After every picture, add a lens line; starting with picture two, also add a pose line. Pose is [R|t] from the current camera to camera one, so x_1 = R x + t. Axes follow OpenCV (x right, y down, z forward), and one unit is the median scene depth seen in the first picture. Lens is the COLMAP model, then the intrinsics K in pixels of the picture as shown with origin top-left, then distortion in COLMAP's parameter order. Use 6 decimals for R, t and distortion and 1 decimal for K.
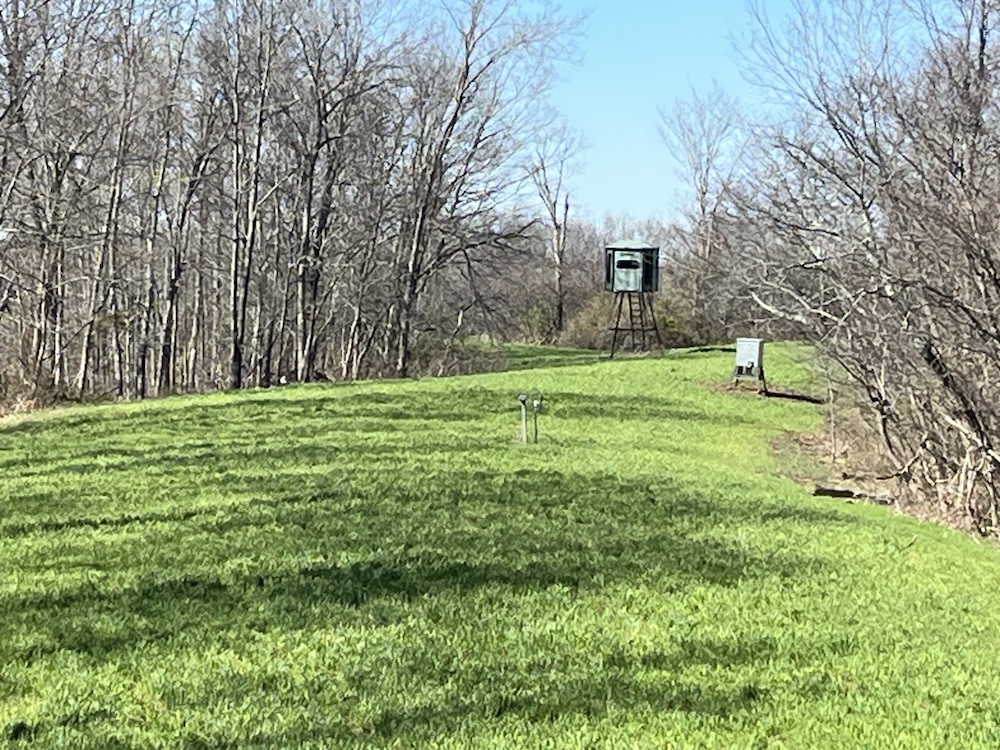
lens RADIAL K [[3757.8, 0, 500.0], [0, 3757.8, 375.0], [0, 0, 1]] dist [0.101353, 0.985826]
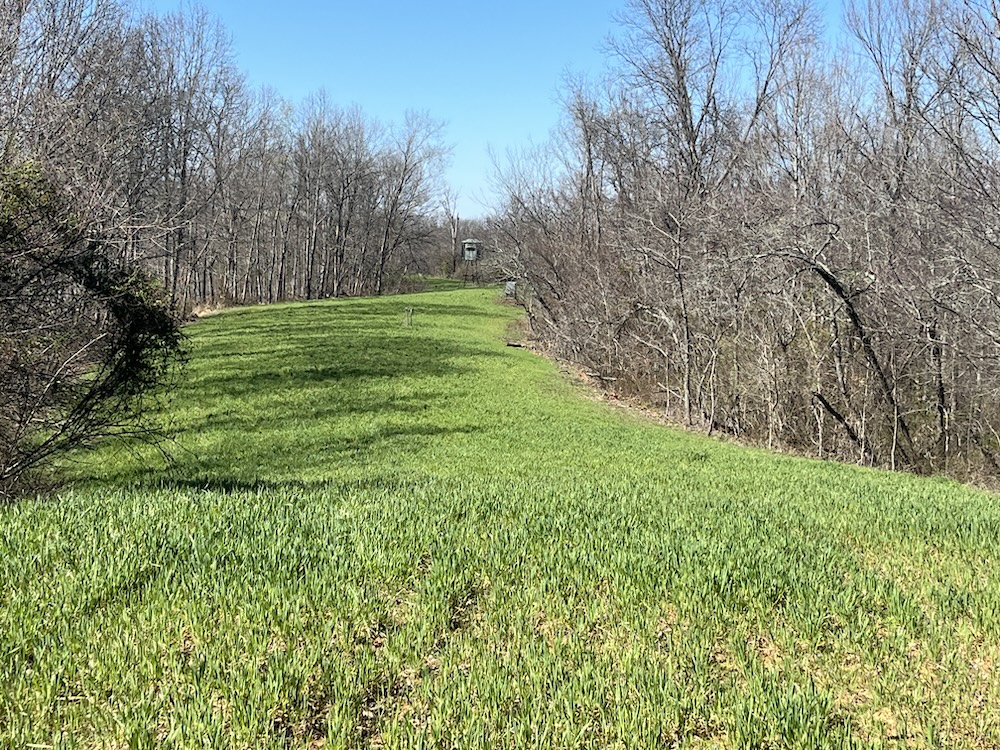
lens RADIAL K [[1764.5, 0, 500.0], [0, 1764.5, 375.0], [0, 0, 1]] dist [0.047810, 0.065374]
pose [[0.999570, 0.009464, 0.027752, 0.043381], [-0.010876, 0.998632, 0.051153, -0.012994], [-0.027230, -0.051433, 0.998305, -0.290247]]
